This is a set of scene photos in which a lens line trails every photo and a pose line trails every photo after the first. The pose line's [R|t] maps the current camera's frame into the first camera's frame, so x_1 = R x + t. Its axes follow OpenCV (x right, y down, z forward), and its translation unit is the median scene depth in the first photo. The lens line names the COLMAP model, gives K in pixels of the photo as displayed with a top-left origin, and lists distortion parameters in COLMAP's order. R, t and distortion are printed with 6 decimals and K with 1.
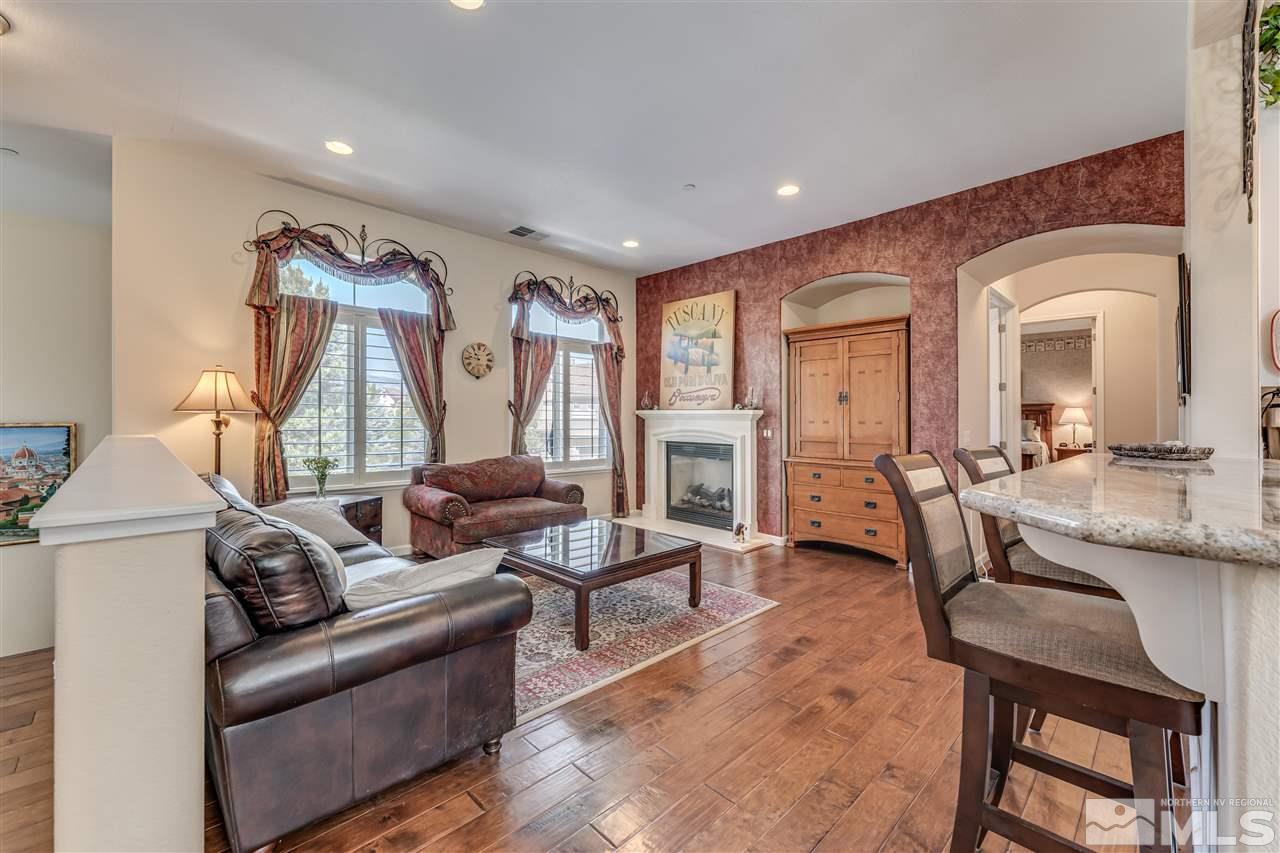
lens RADIAL K [[520.4, 0, 631.0], [0, 520.4, 409.0], [0, 0, 1]] dist [-0.001369, 0.000964]
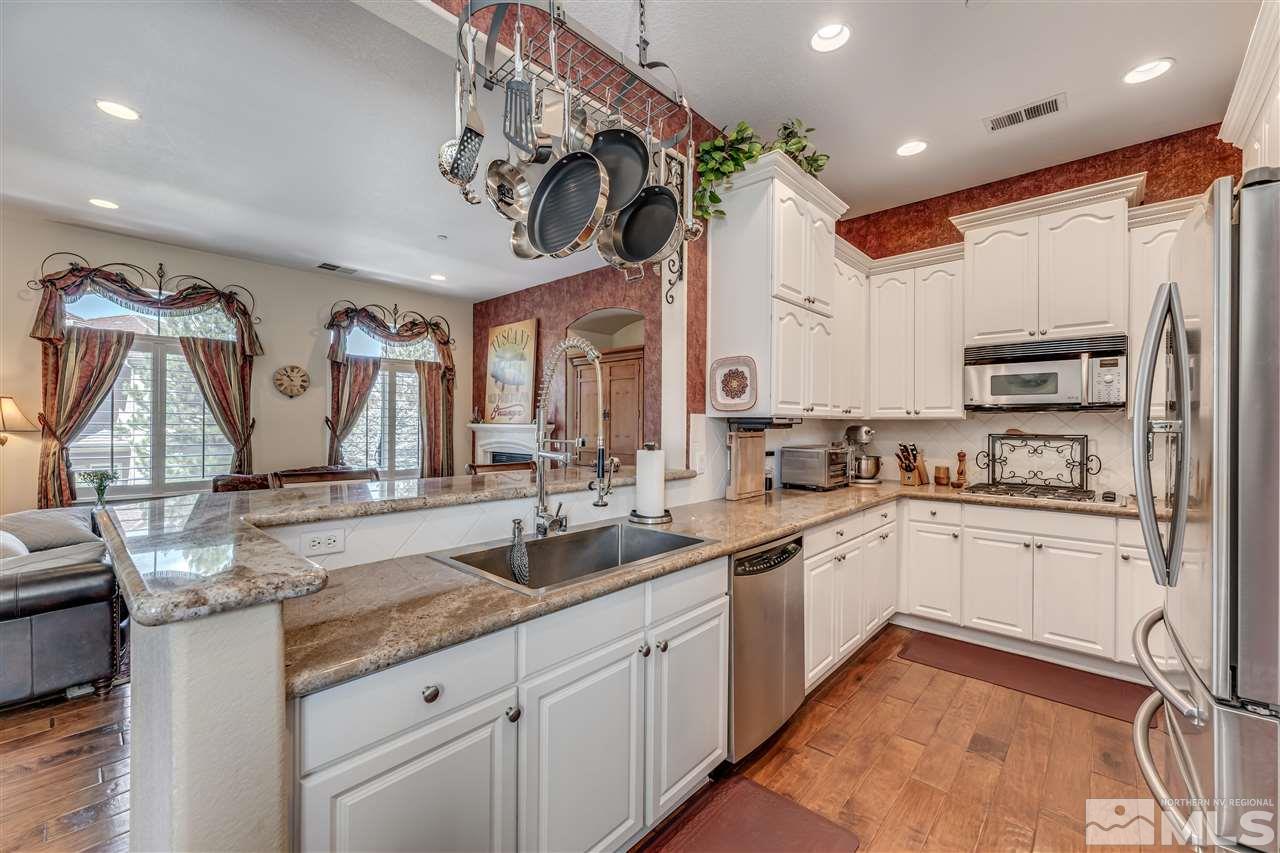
lens RADIAL K [[520.4, 0, 634.6], [0, 520.4, 416.0], [0, 0, 1]] dist [-0.001369, 0.000964]
pose [[0.998301, -0.002596, 0.058209, 0.404105], [0.002434, 0.999993, 0.002851, -0.022051], [-0.058216, -0.002704, 0.998300, -0.166884]]
